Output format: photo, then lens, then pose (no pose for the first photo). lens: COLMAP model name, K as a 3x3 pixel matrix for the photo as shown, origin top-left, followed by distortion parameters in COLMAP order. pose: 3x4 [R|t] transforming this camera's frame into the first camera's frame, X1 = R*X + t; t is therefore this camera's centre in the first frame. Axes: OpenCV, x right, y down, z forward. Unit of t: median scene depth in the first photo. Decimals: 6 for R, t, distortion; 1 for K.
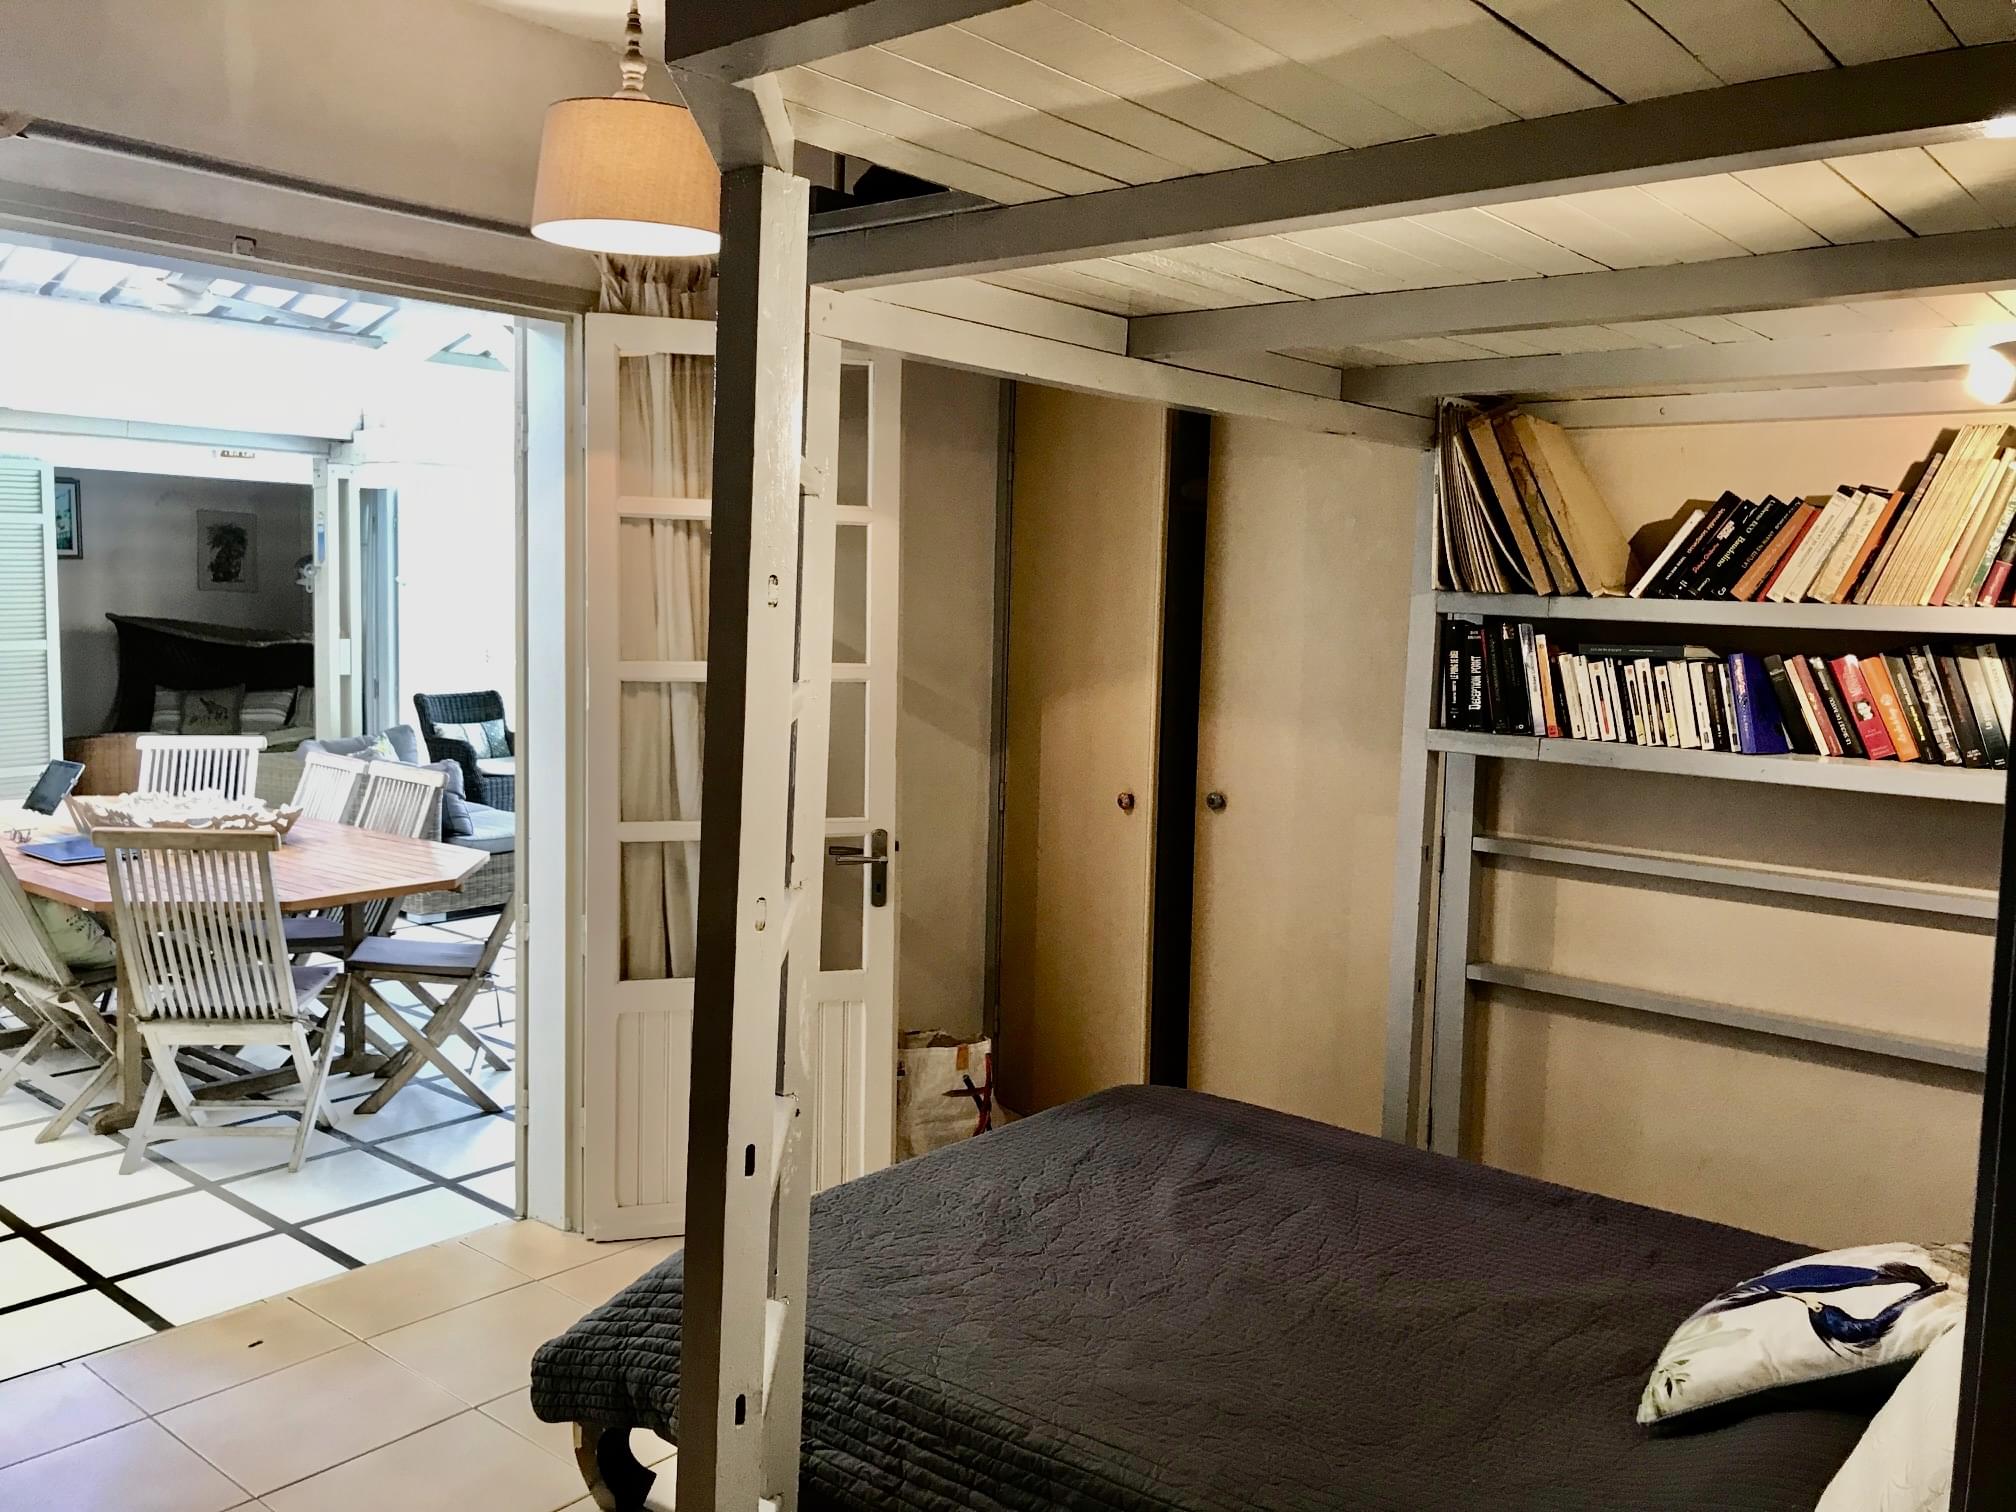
lens RADIAL K [[1636.2, 0, 1008.3], [0, 1636.2, 755.1], [0, 0, 1]] dist [0.013939, 0.007413]
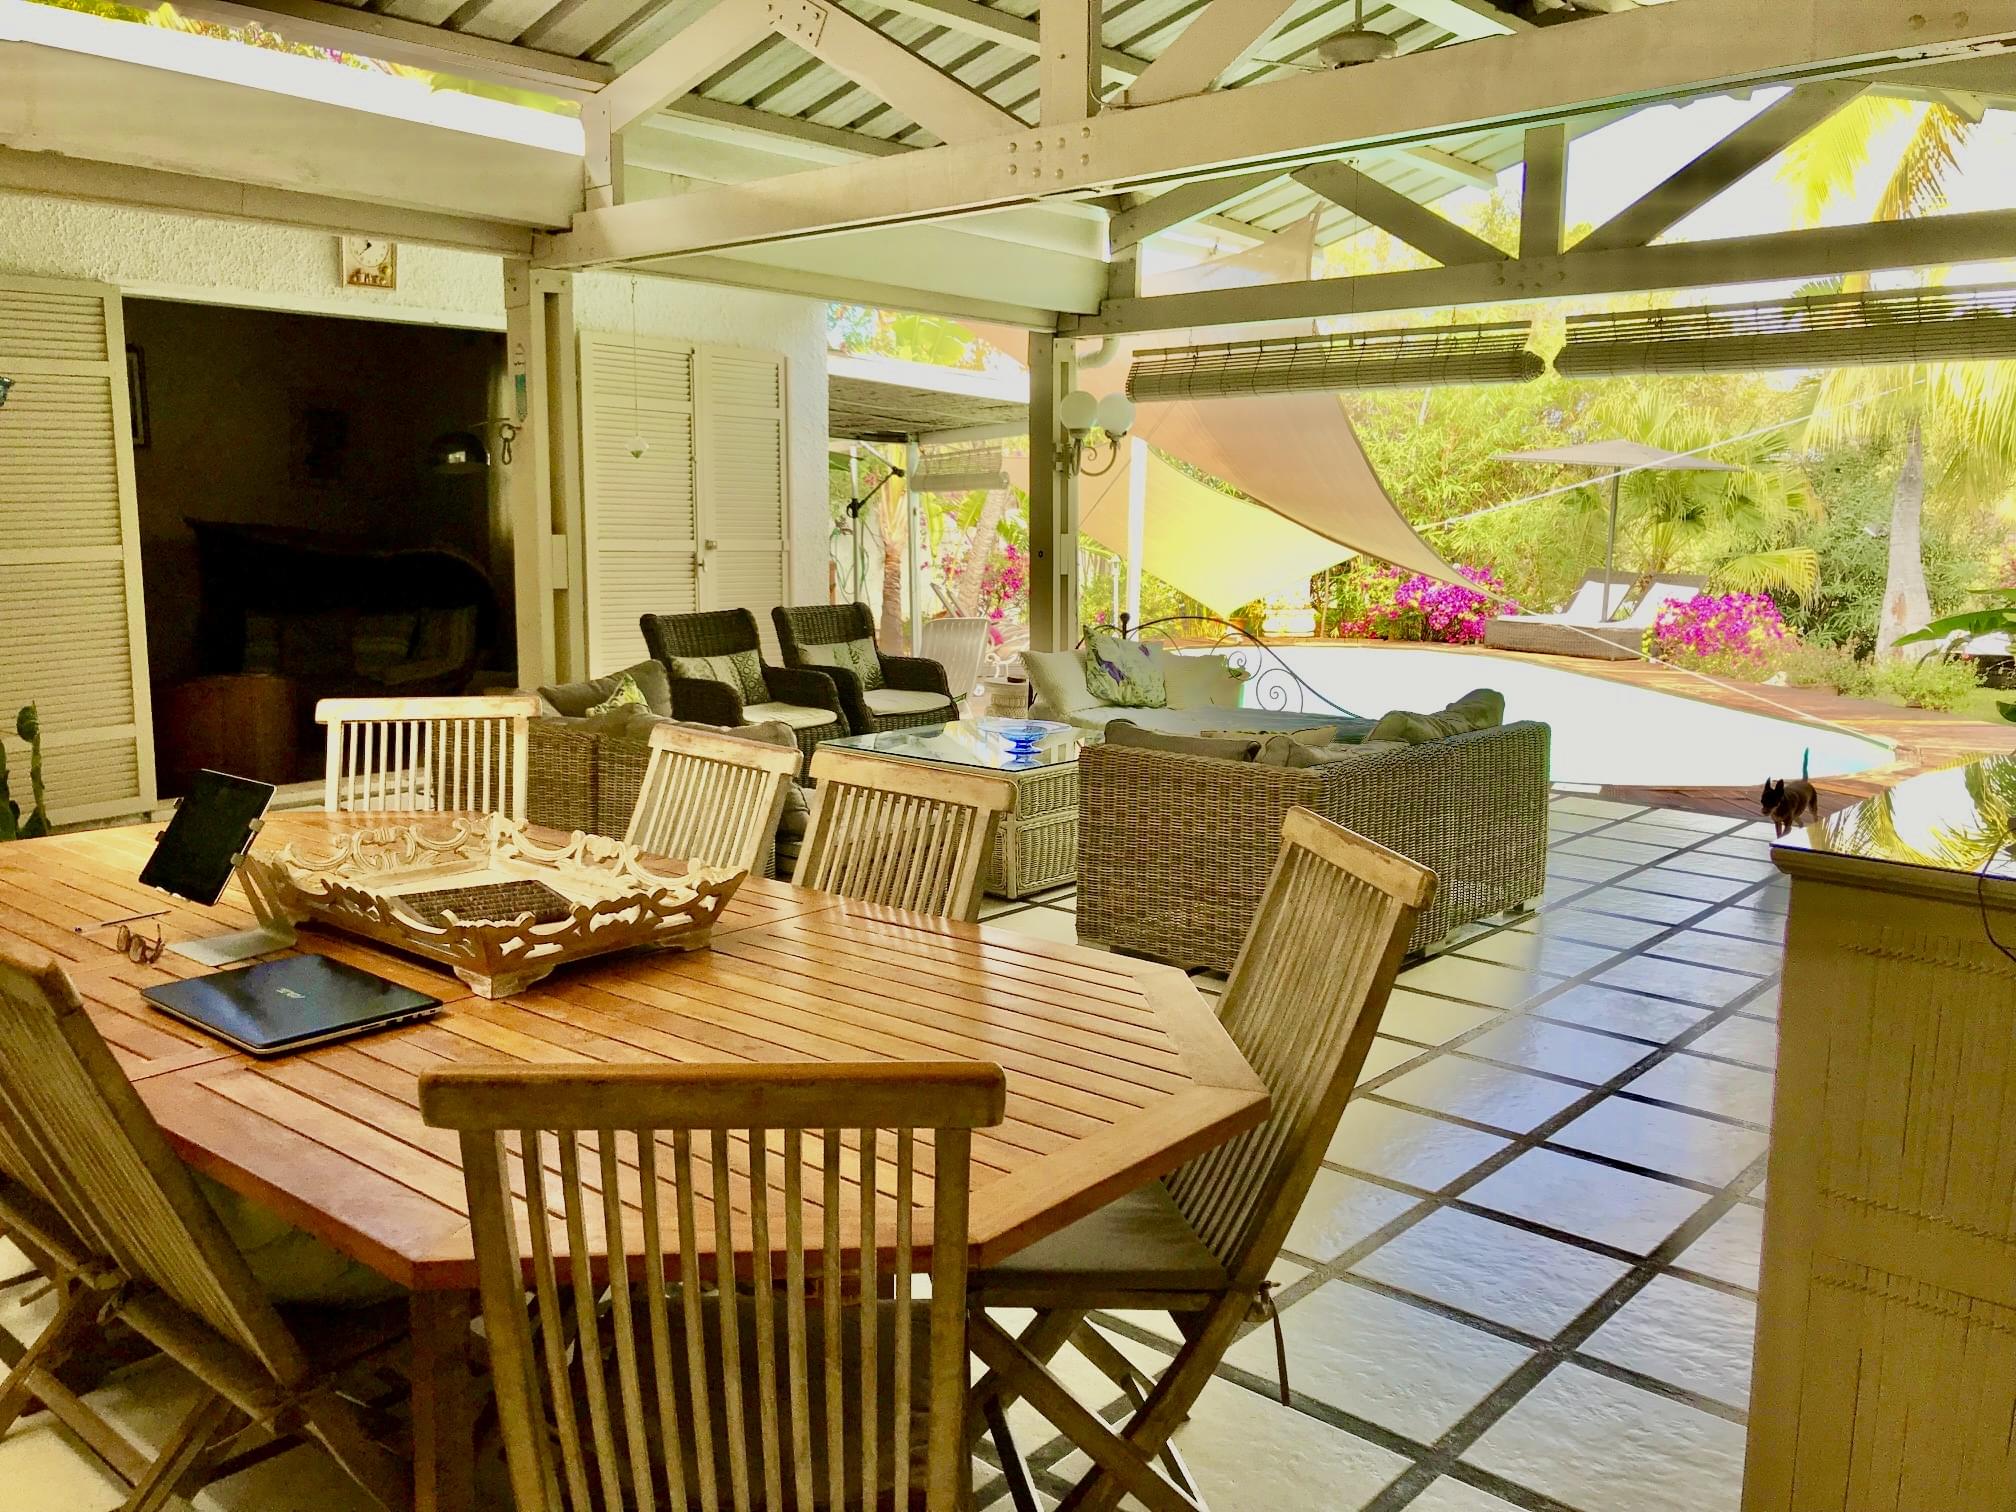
lens RADIAL K [[1658.1, 0, 1008.0], [0, 1658.1, 756.0], [0, 0, 1]] dist [0.035584, -0.058580]
pose [[0.999445, -0.012543, -0.030848, -0.207331], [0.014122, 0.998572, 0.051519, -0.013030], [0.030158, -0.051926, 0.998195, 0.330747]]
